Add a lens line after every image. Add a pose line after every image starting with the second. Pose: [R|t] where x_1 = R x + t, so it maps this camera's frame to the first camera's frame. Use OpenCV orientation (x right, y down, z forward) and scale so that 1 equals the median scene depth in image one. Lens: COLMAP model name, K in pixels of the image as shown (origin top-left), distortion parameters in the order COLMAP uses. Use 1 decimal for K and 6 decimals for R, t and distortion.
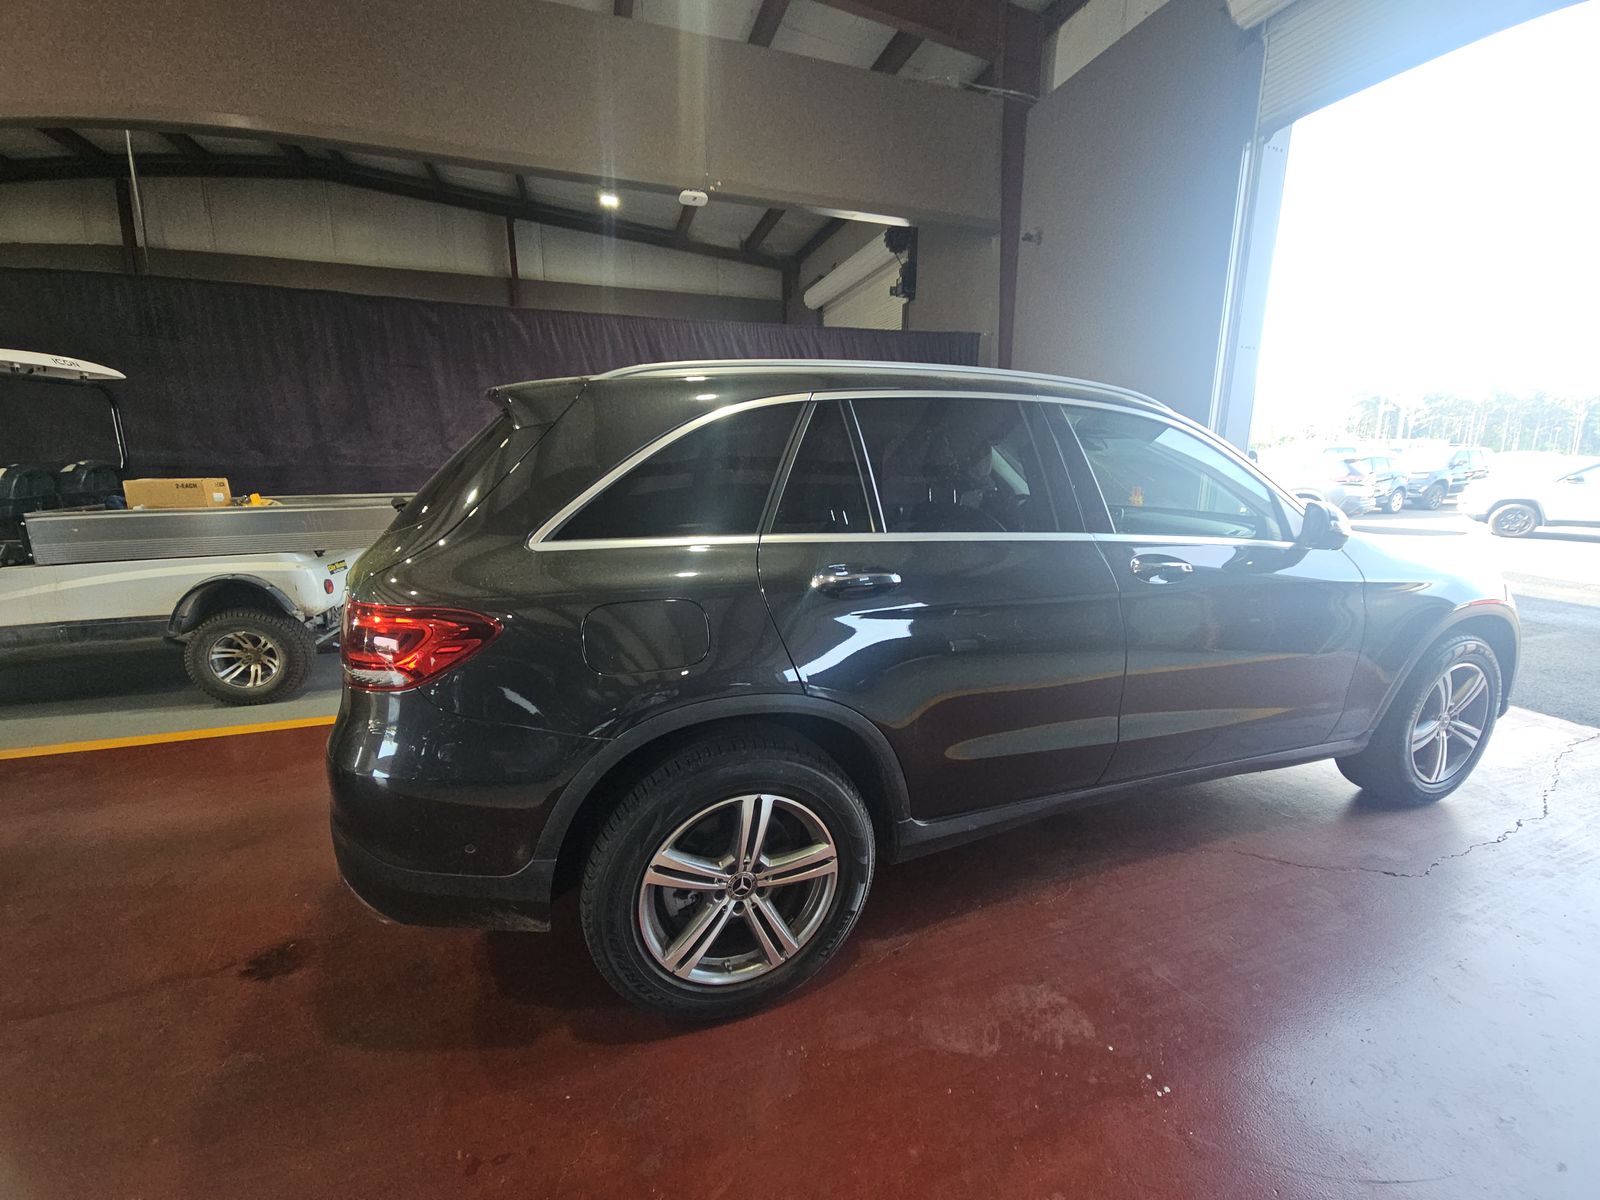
lens RADIAL K [[660.8, 0, 798.8], [0, 660.8, 591.2], [0, 0, 1]] dist [-0.000694, -0.010648]
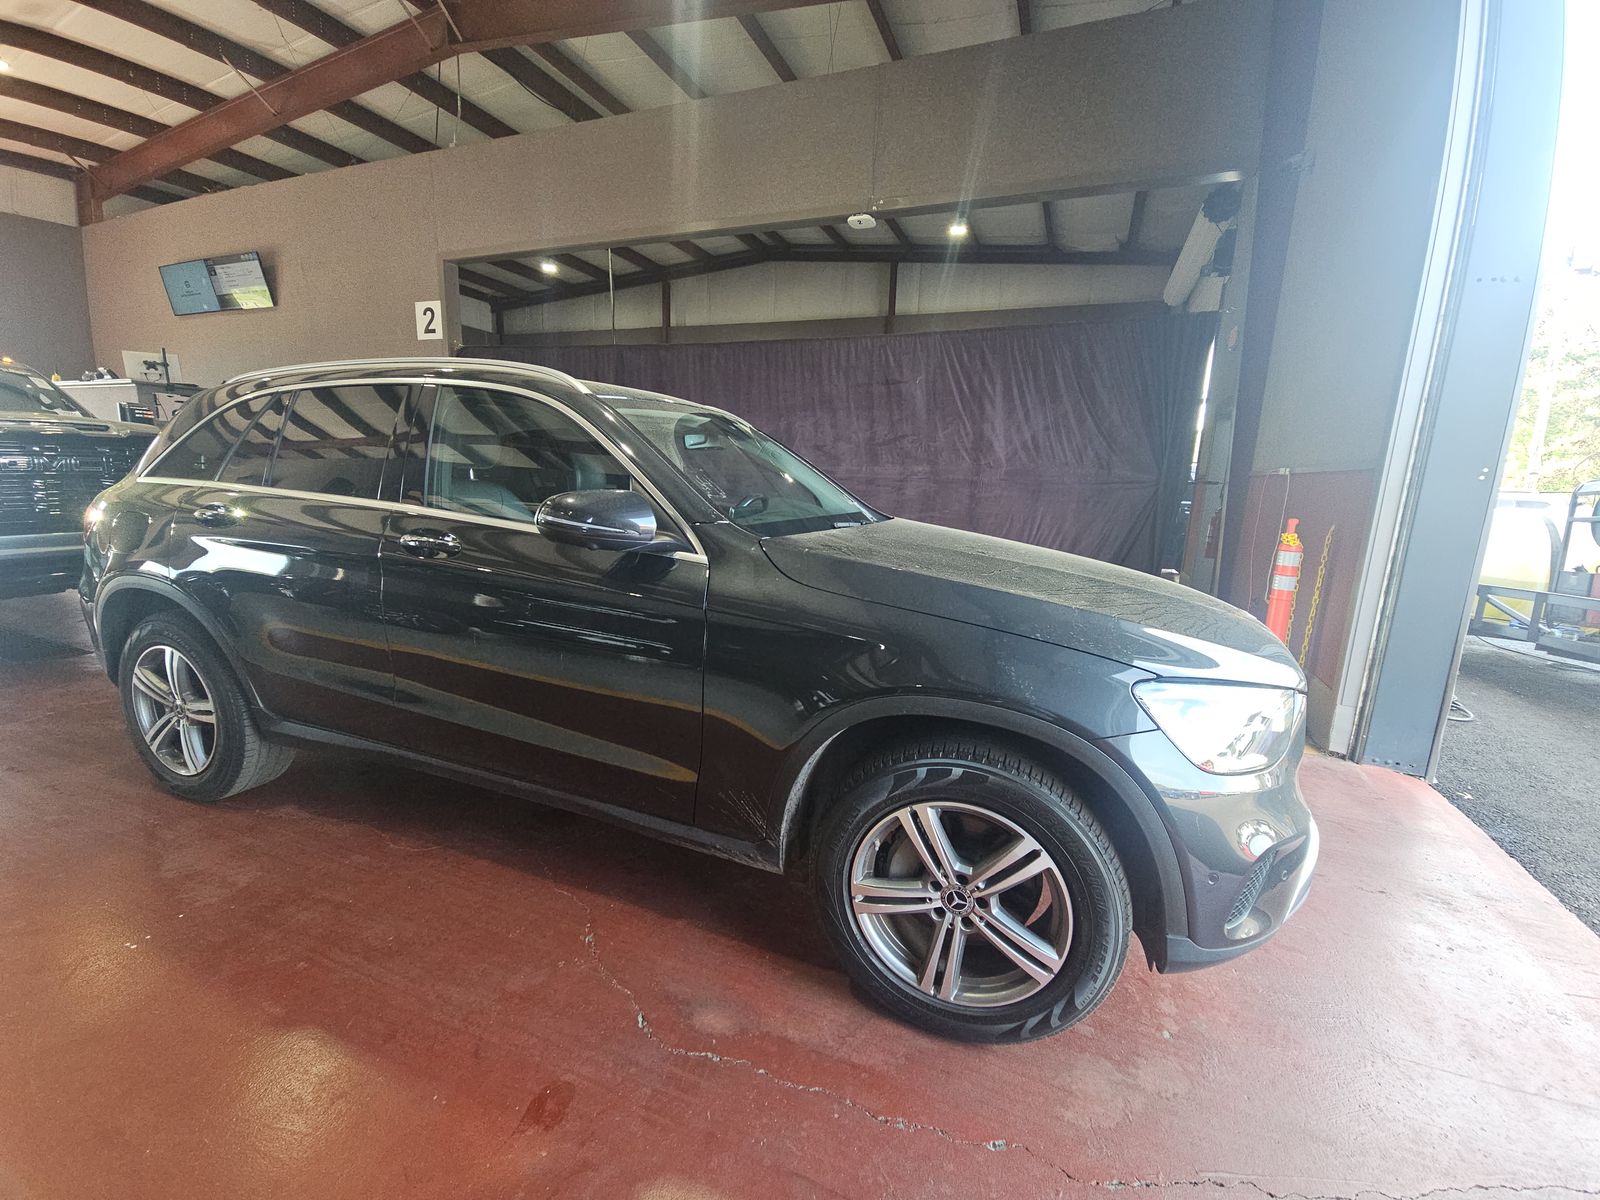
lens RADIAL K [[631.0, 0, 800.0], [0, 631.0, 600.0], [0, 0, 1]] dist [0.027614, 0.000025]
pose [[0.753985, 0.148696, -0.639841, 0.261658], [-0.157698, 0.986532, 0.043435, -0.013291], [0.637682, 0.068152, 0.767279, 0.100722]]
